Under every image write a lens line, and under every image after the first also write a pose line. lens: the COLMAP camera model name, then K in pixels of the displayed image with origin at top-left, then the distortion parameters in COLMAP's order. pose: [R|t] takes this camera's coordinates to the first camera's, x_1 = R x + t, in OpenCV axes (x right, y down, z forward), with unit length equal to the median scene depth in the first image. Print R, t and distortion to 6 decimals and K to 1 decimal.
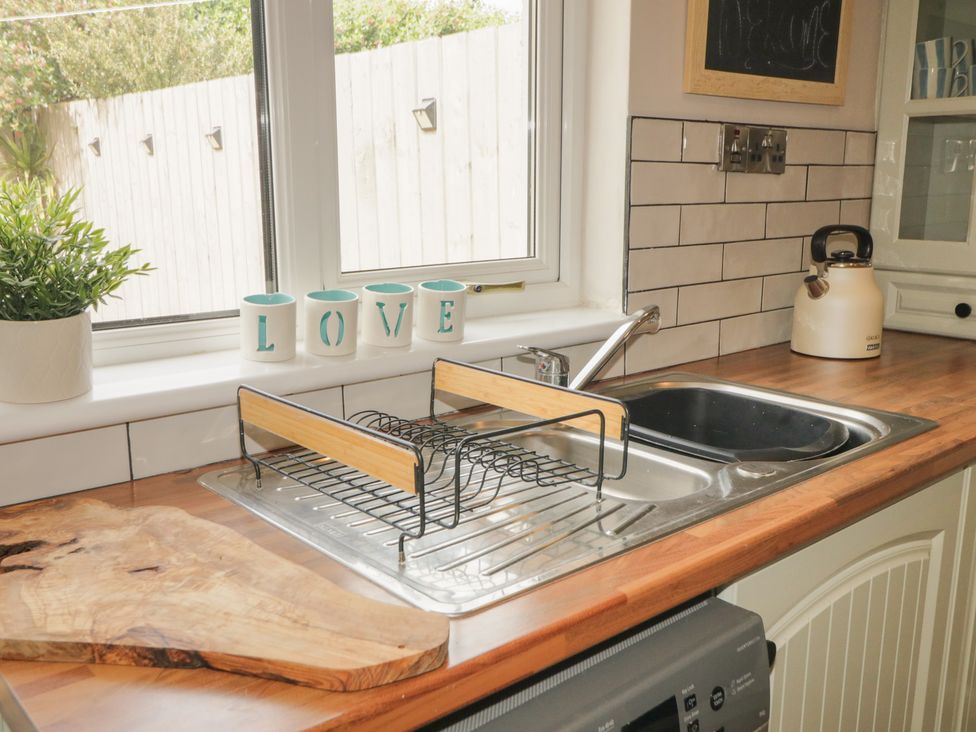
lens RADIAL K [[900.9, 0, 488.0], [0, 900.9, 366.0], [0, 0, 1]] dist [-0.001714, -0.000588]
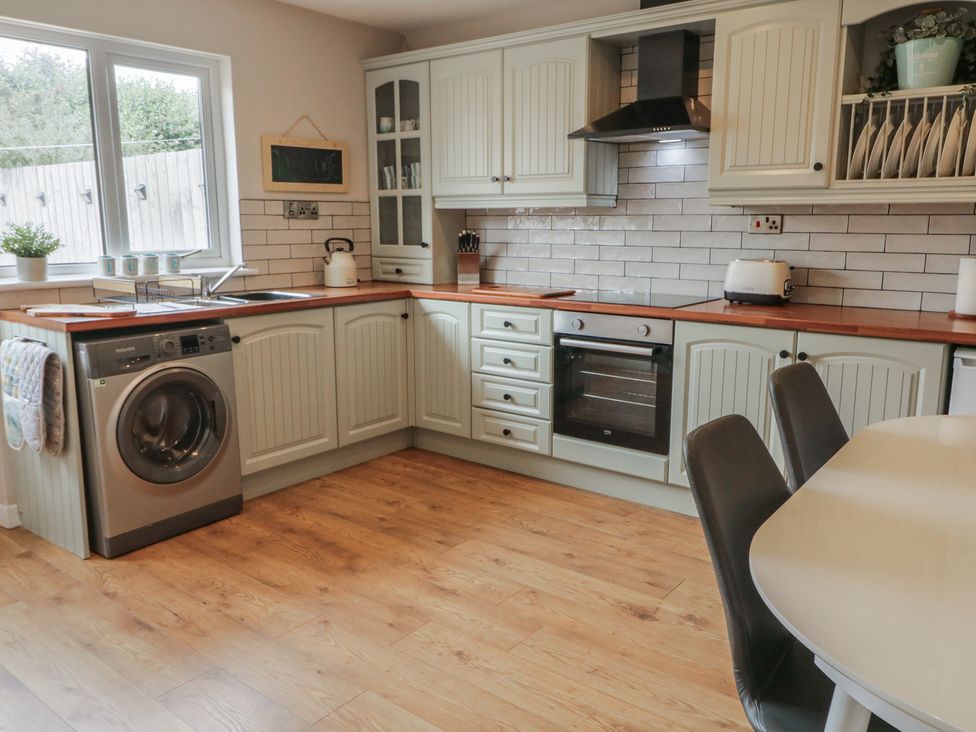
lens RADIAL K [[778.8, 0, 491.4], [0, 778.8, 363.7], [0, 0, 1]] dist [0.002315, -0.002991]
pose [[0.984347, -0.033482, 0.173033, 0.418175], [0.037477, 0.999100, -0.019871, 0.270715], [-0.172212, 0.026044, 0.984716, -1.305263]]
